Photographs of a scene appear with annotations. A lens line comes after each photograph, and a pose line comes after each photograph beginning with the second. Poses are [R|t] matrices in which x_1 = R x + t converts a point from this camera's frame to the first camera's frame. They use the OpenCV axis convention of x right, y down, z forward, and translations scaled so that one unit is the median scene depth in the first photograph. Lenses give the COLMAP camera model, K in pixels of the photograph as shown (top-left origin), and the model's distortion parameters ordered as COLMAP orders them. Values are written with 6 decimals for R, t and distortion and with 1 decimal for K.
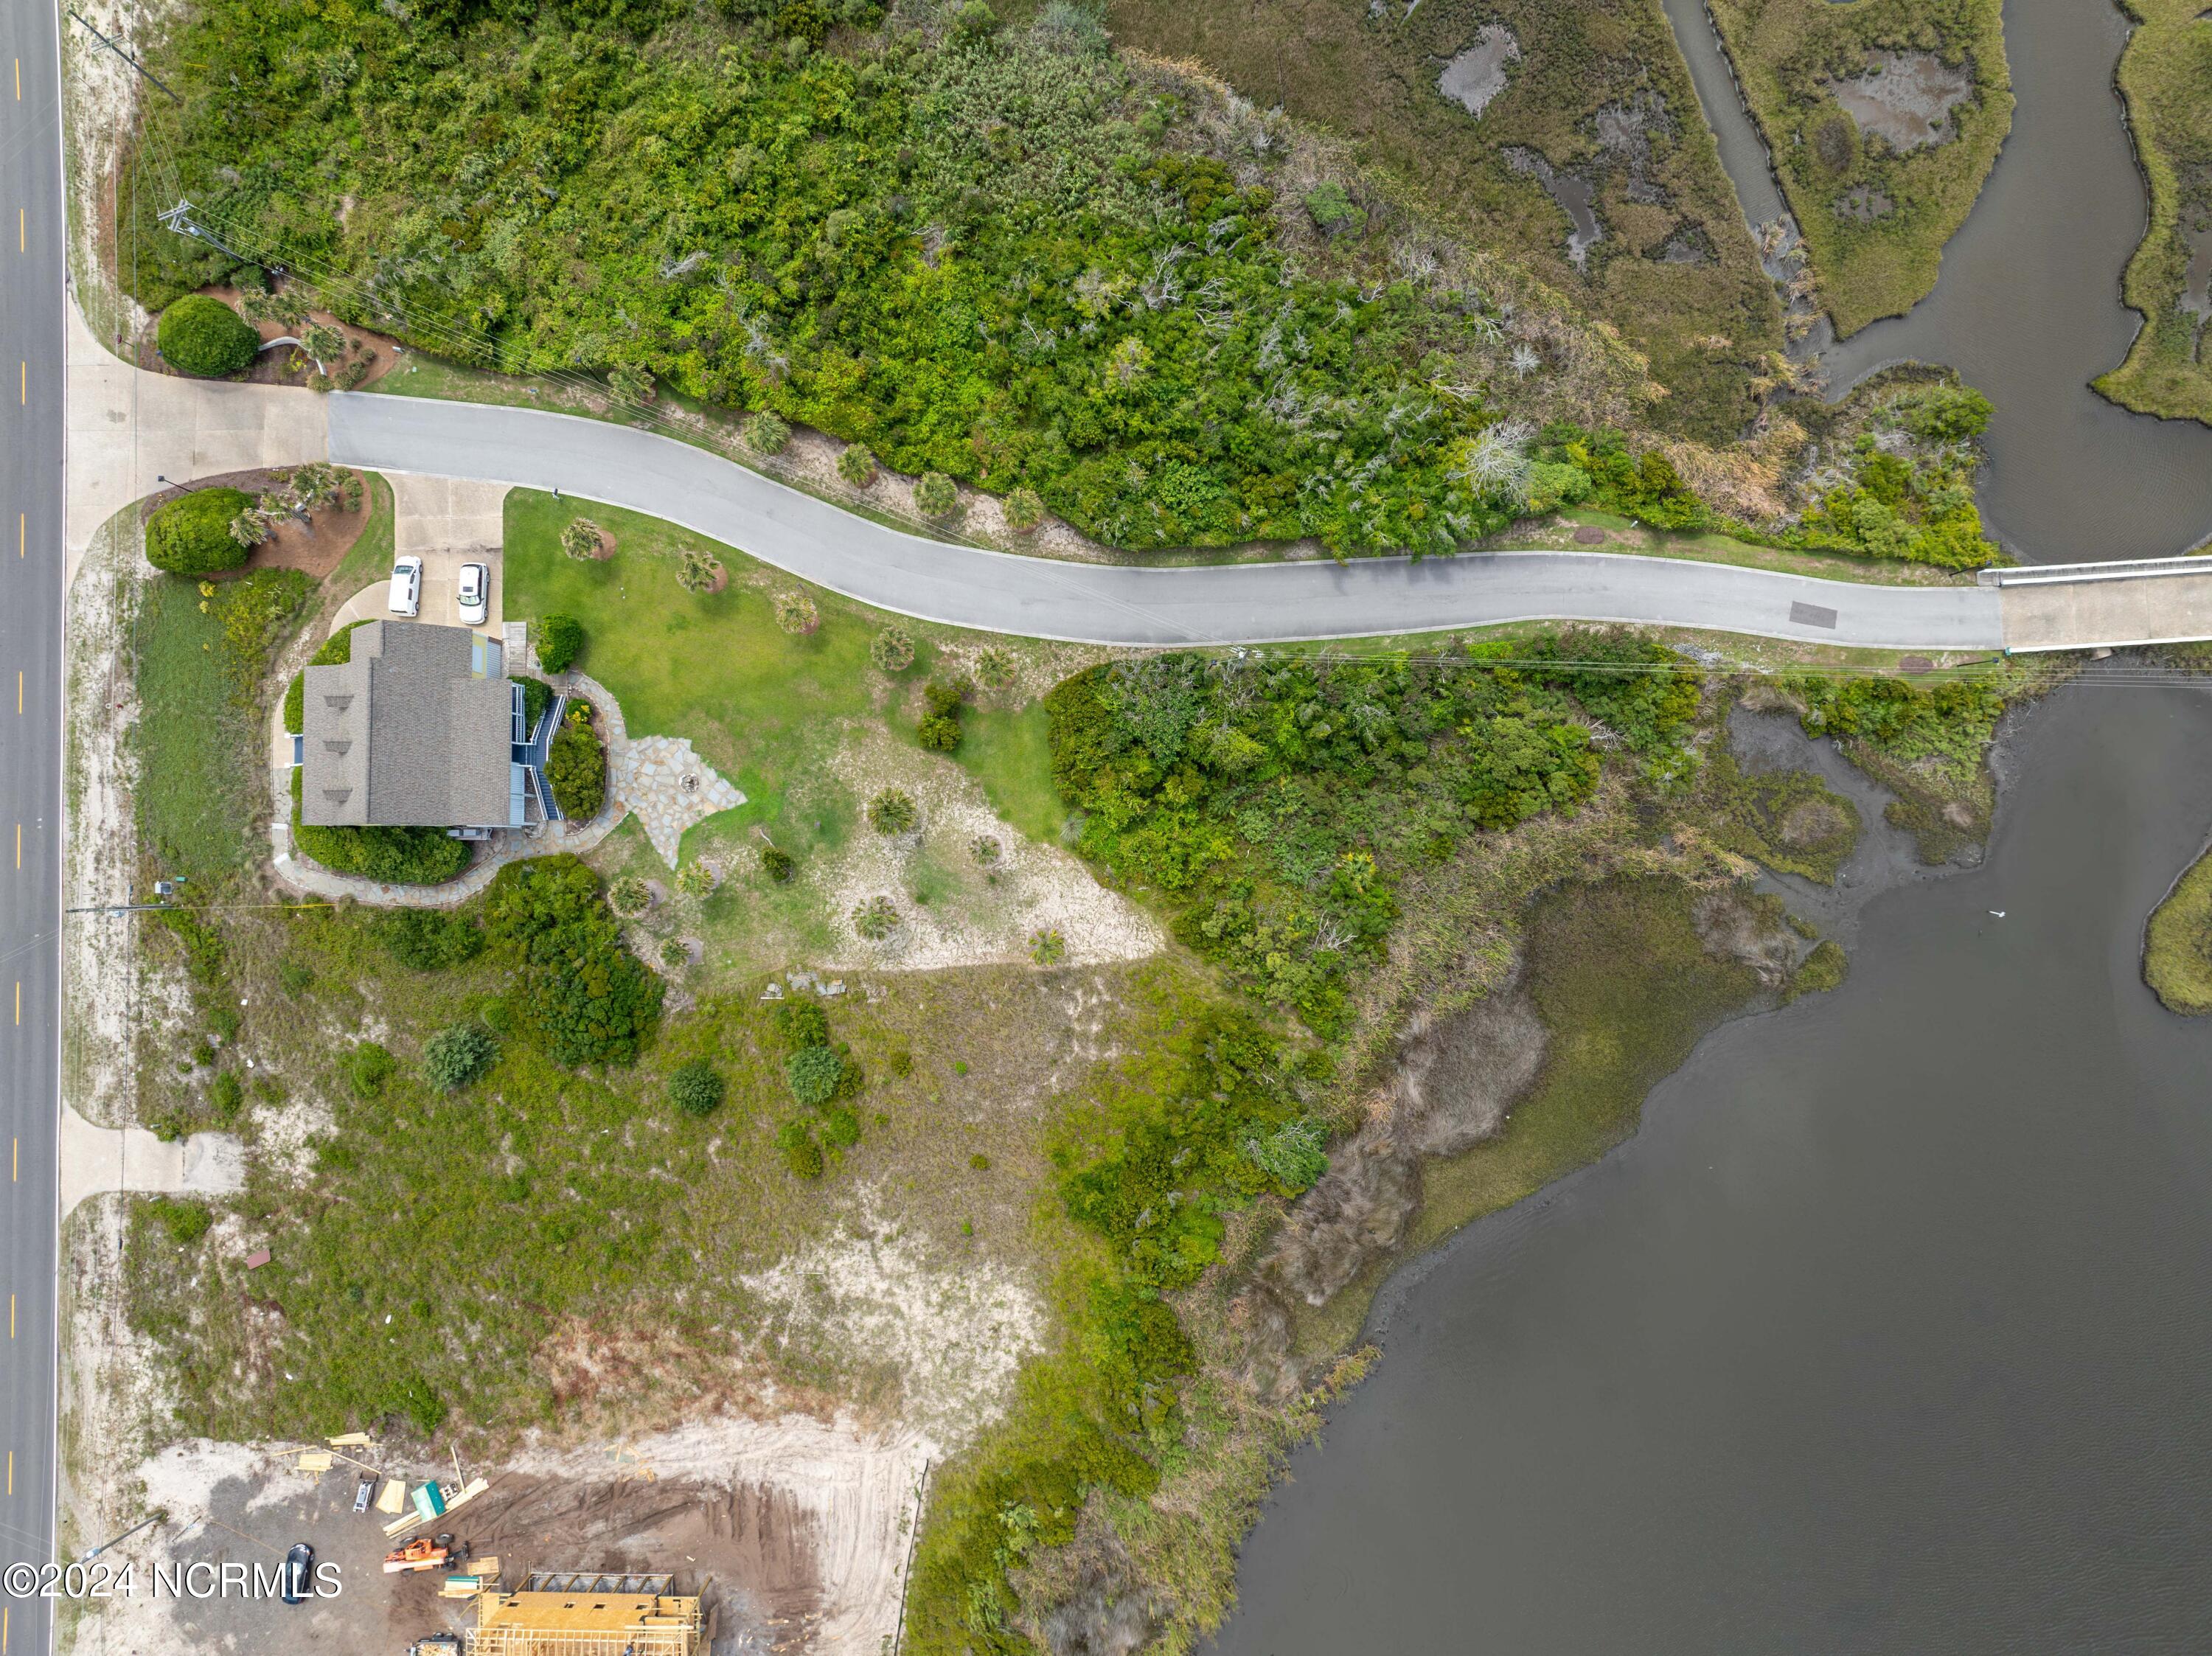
lens RADIAL K [[1602.7, 0, 1110.2], [0, 1602.7, 833.0], [0, 0, 1]] dist [-0.034212, -0.003765]
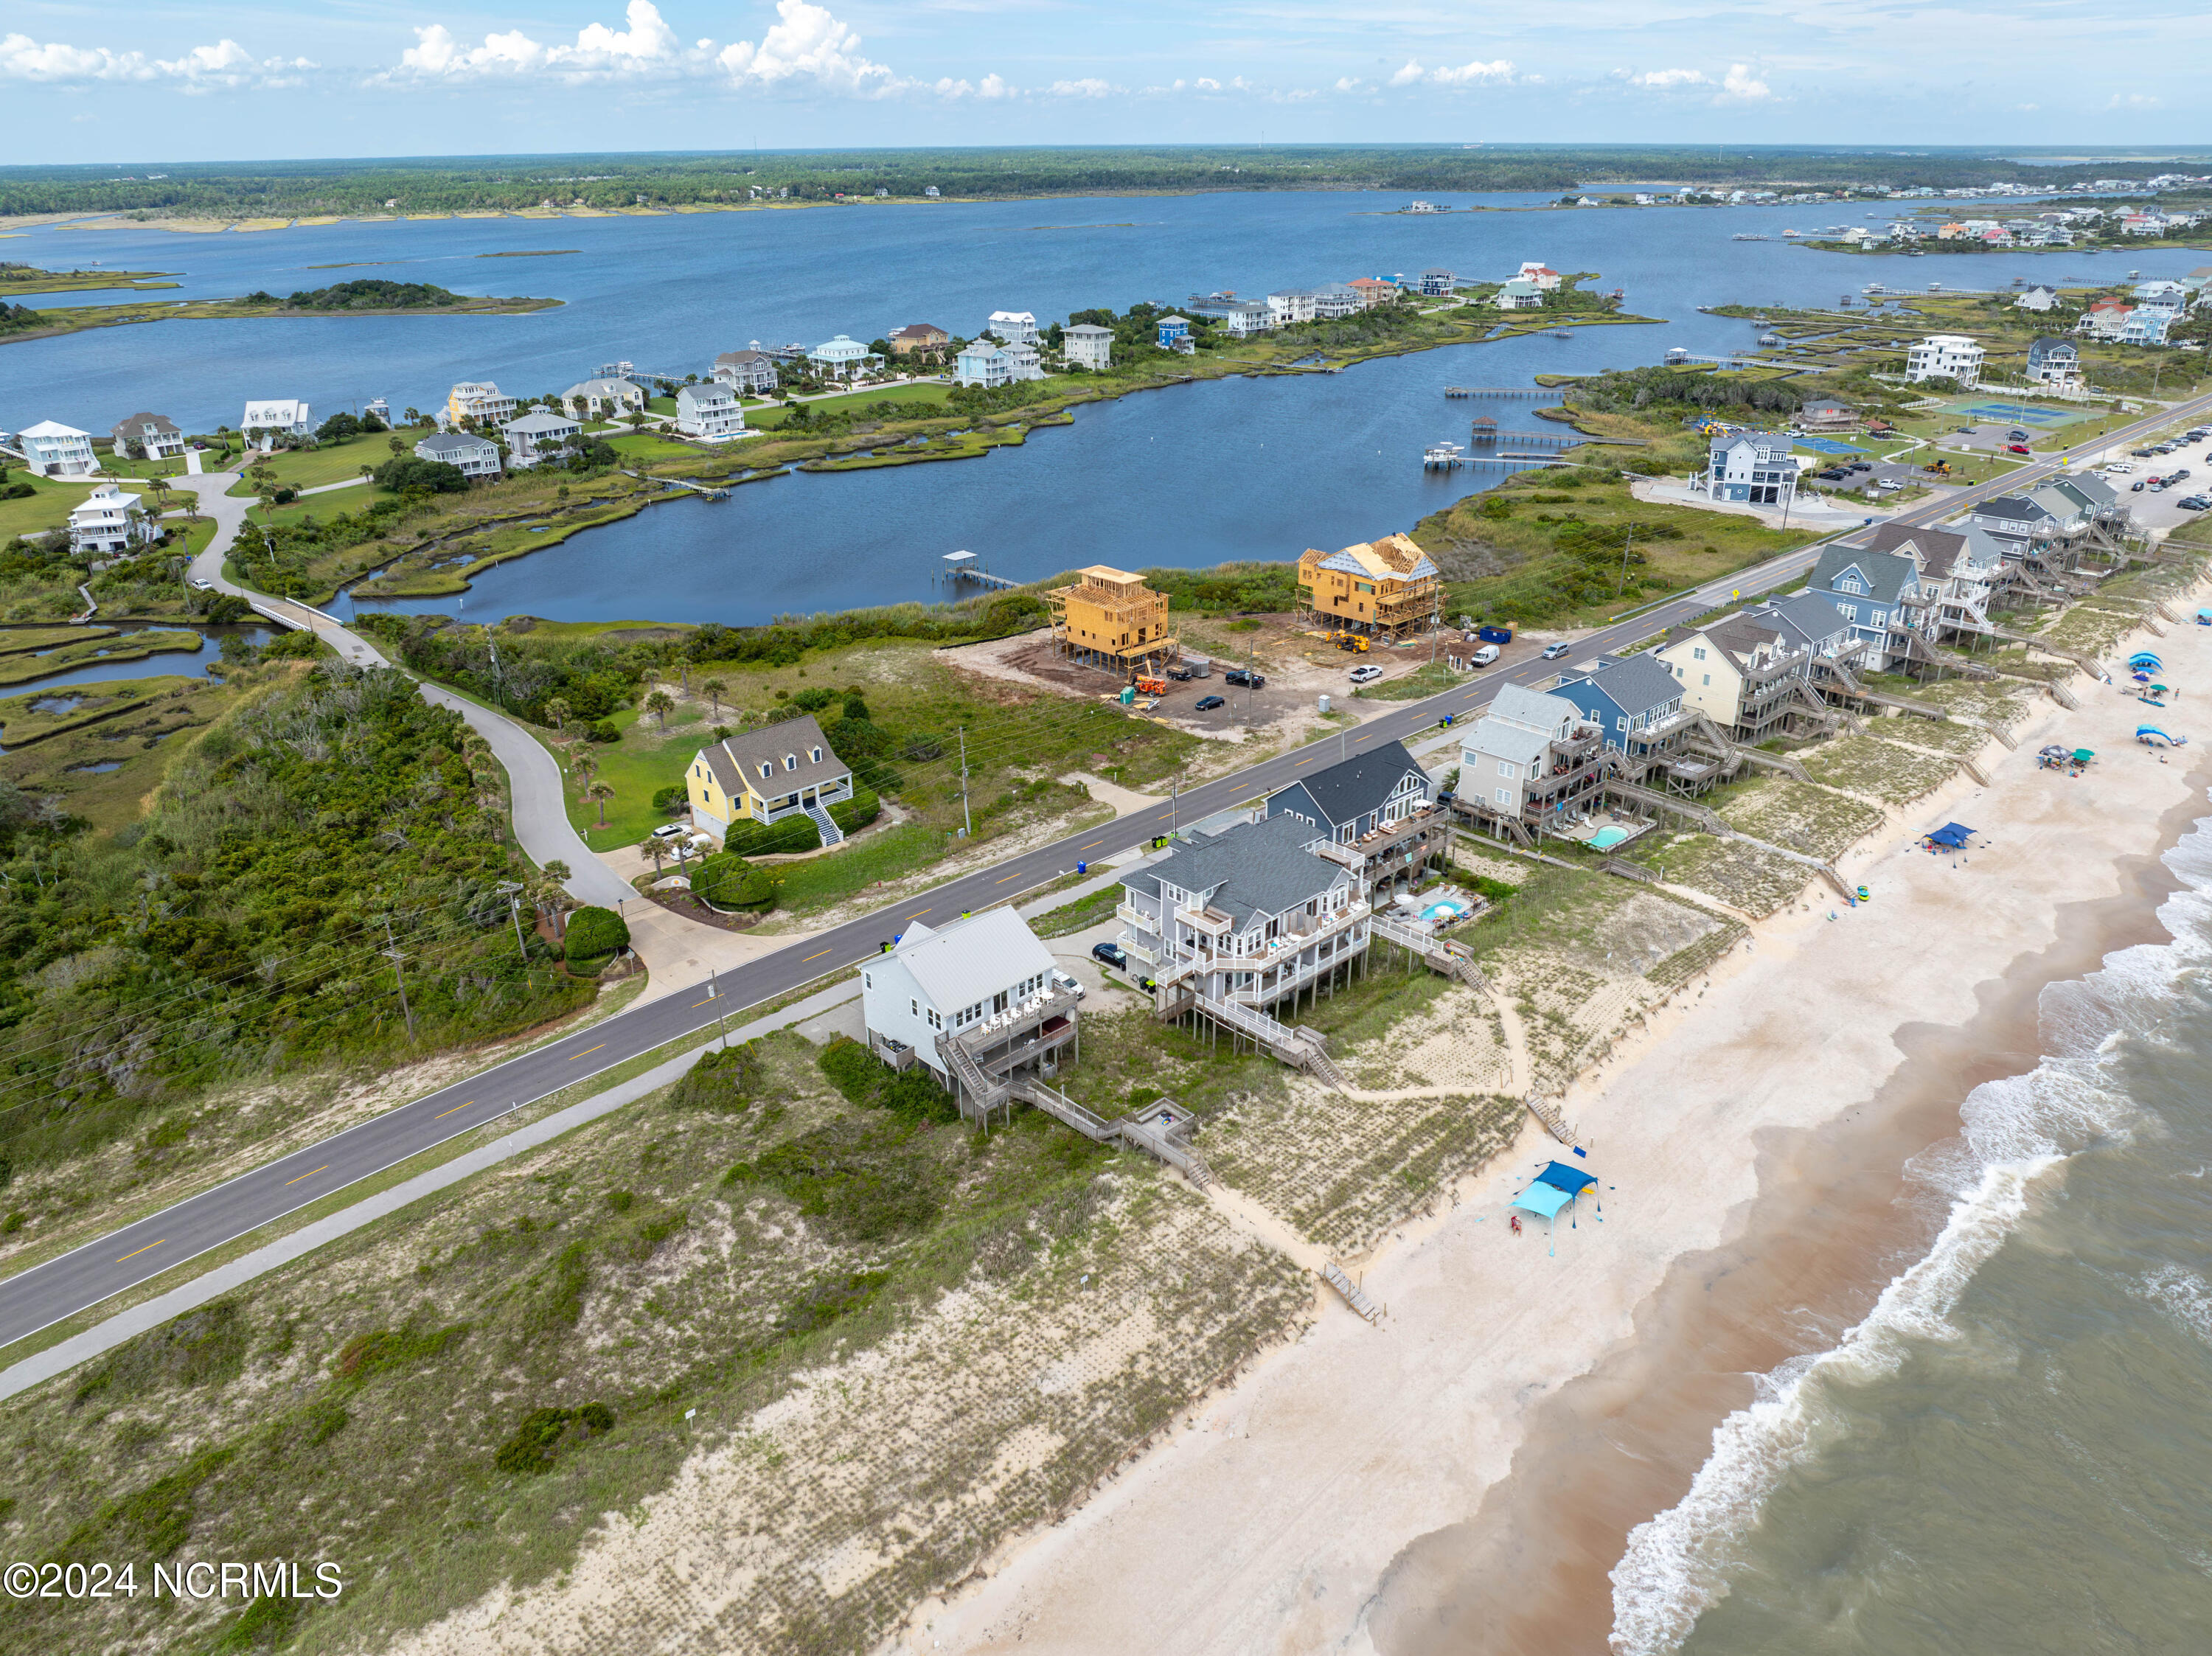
lens RADIAL K [[1556.3, 0, 1114.8], [0, 1556.3, 829.0], [0, 0, 1]] dist [-0.036589, 0.001457]
pose [[-0.693955, -0.278047, 0.664166, -1.645353], [0.720009, -0.263245, 0.642098, -0.781108], [-0.003695, 0.923792, 0.382877, 0.445948]]
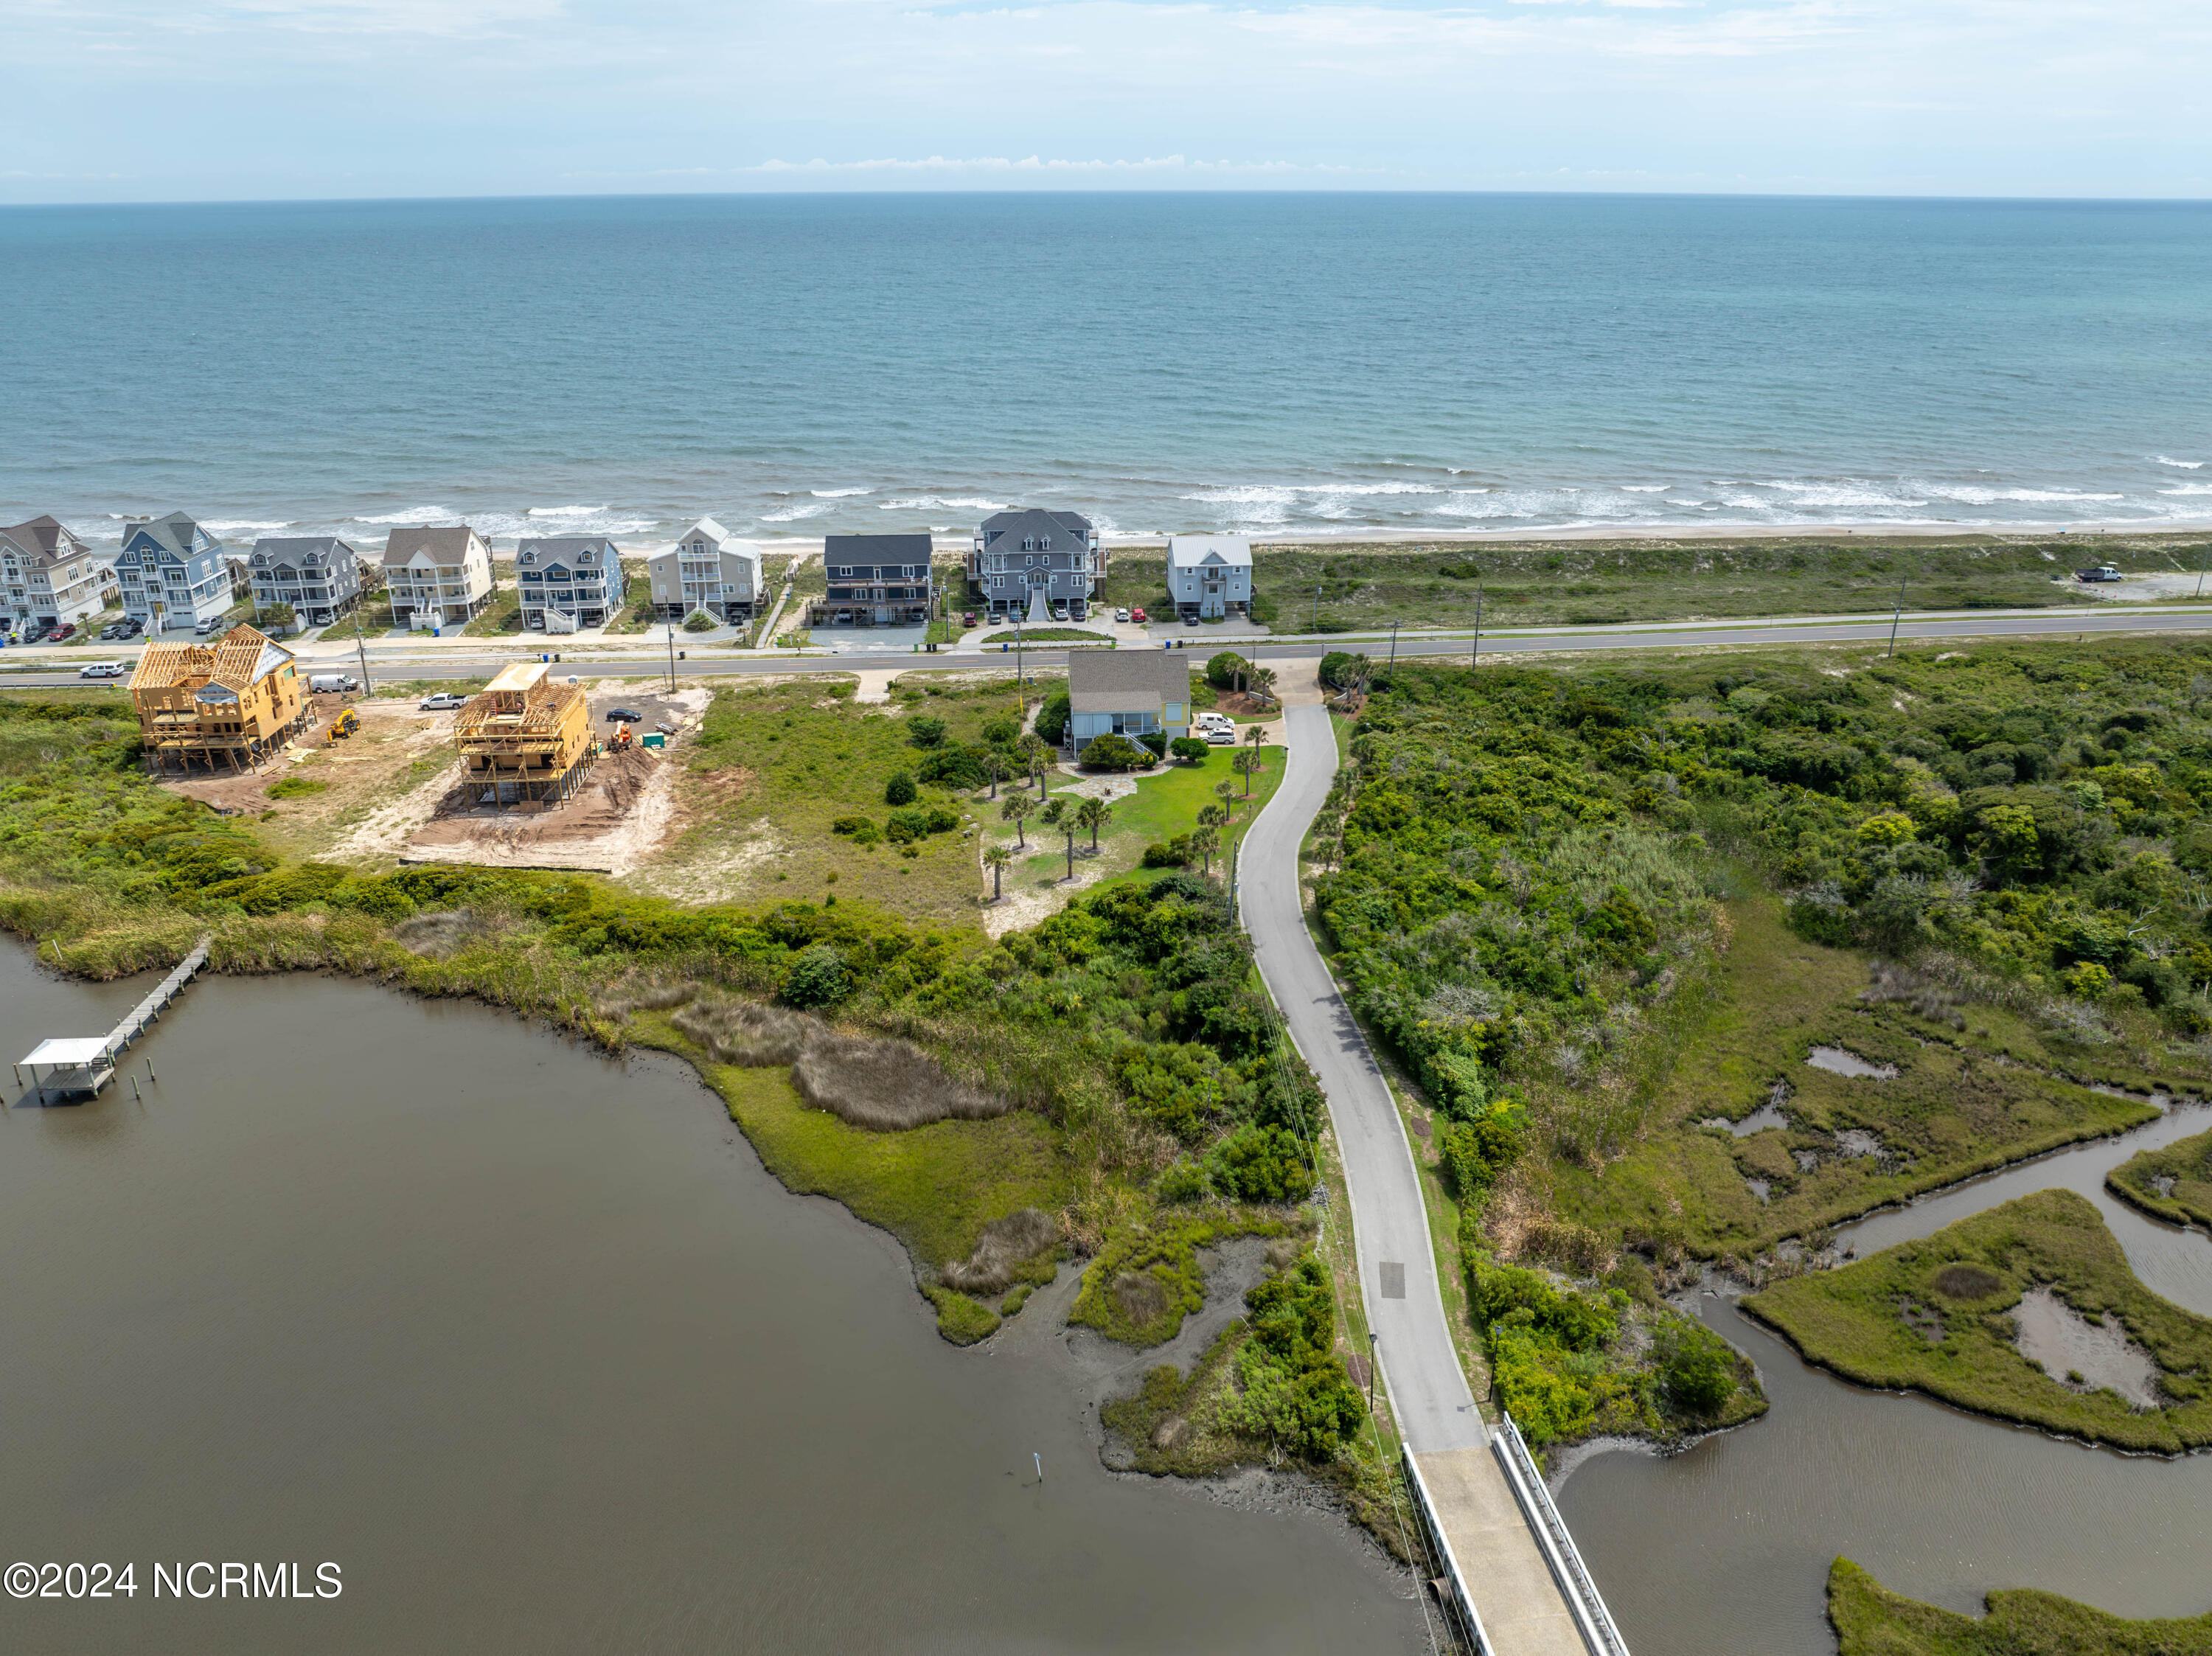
lens RADIAL K [[1556.3, 0, 1114.8], [0, 1556.3, 829.0], [0, 0, 1]] dist [-0.036589, 0.001457]
pose [[0.067190, 0.397208, -0.915266, 1.075821], [-0.997483, 0.047584, -0.052575, 0.039612], [0.022668, 0.916494, 0.399405, 0.454455]]
